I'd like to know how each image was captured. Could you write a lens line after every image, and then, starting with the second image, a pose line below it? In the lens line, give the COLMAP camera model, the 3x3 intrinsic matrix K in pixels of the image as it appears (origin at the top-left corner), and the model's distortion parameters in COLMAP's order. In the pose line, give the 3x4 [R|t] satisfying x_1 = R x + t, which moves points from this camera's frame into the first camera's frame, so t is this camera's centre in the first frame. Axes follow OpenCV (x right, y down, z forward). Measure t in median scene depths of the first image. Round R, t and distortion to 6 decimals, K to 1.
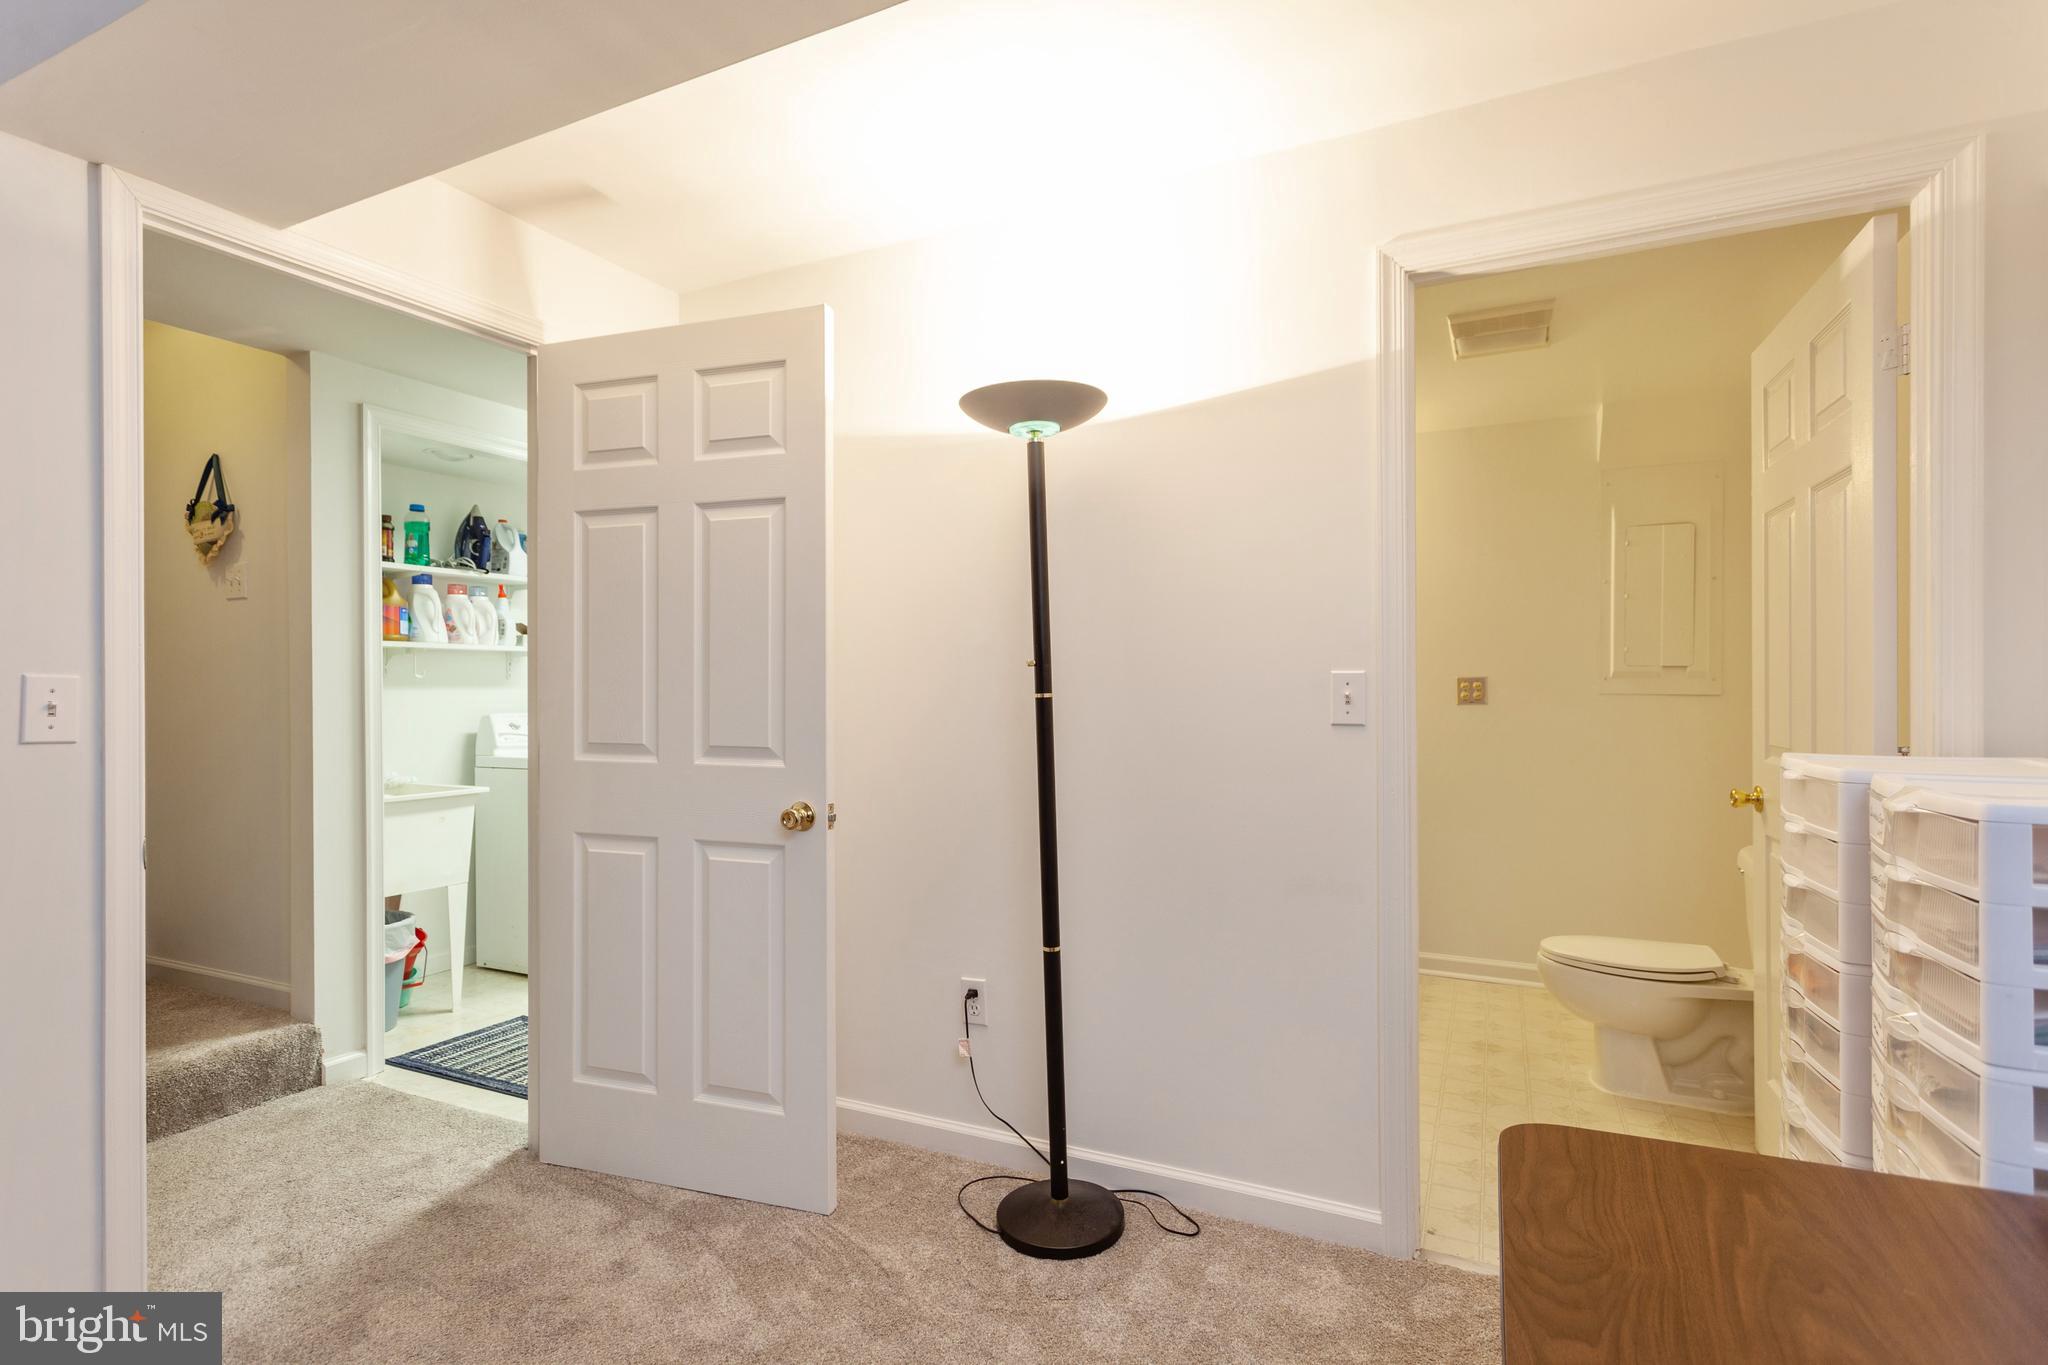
lens RADIAL K [[982.5, 0, 1034.6], [0, 982.5, 700.9], [0, 0, 1]] dist [0.001298, 0.000506]
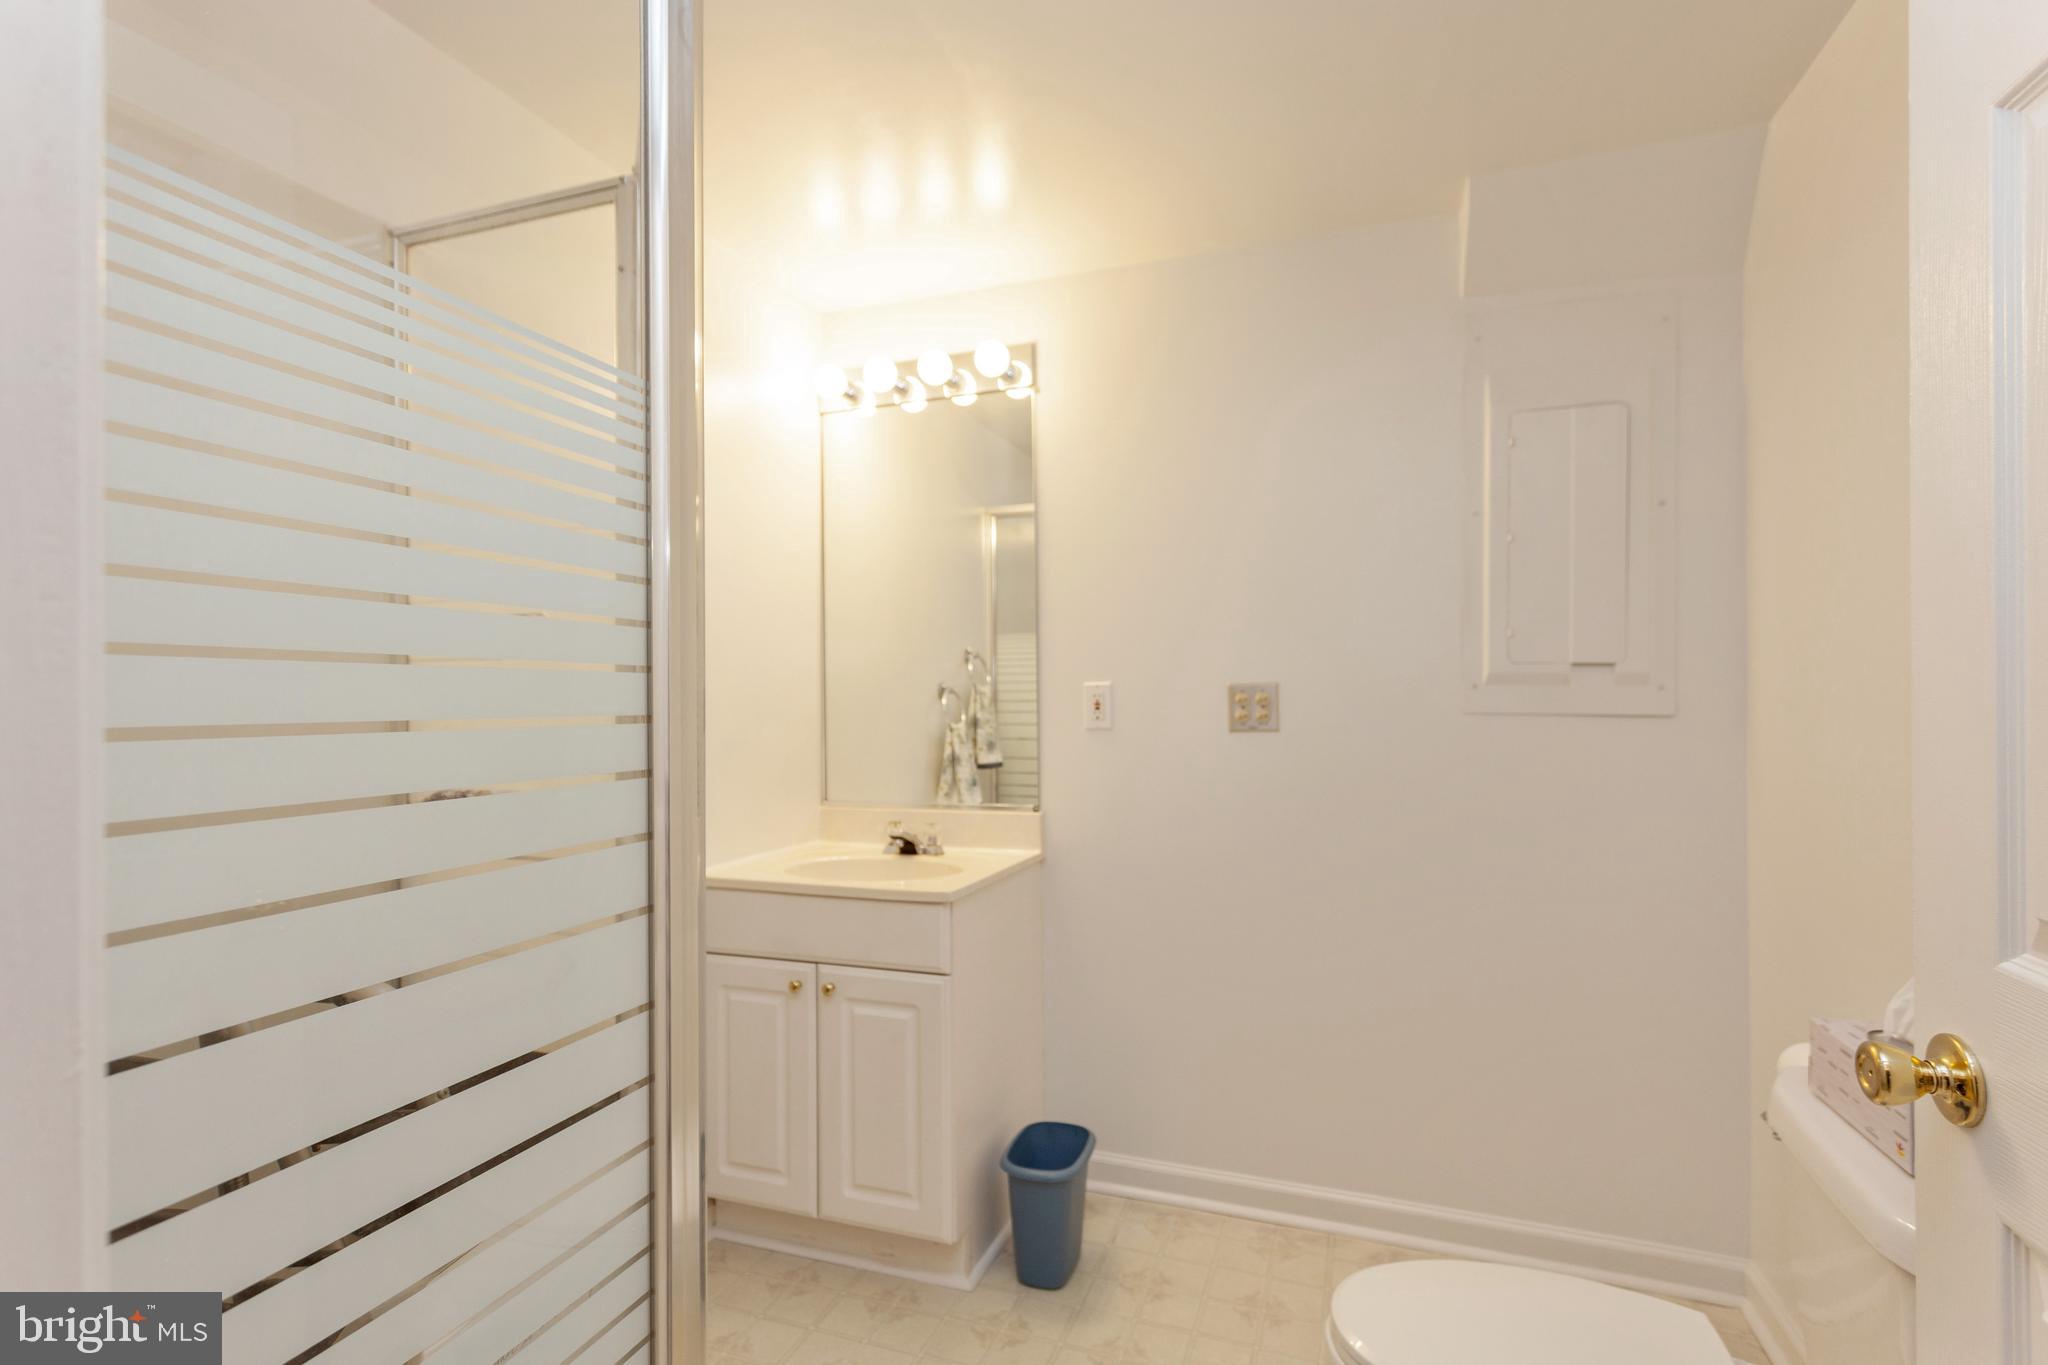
lens RADIAL K [[978.7, 0, 1031.8], [0, 978.7, 704.0], [0, 0, 1]] dist [0.002674, 0.000956]
pose [[0.995272, -0.000315, 0.097131, 0.275373], [0.001189, 0.999959, -0.008941, -0.007275], [-0.097124, 0.009014, 0.995231, 0.469139]]
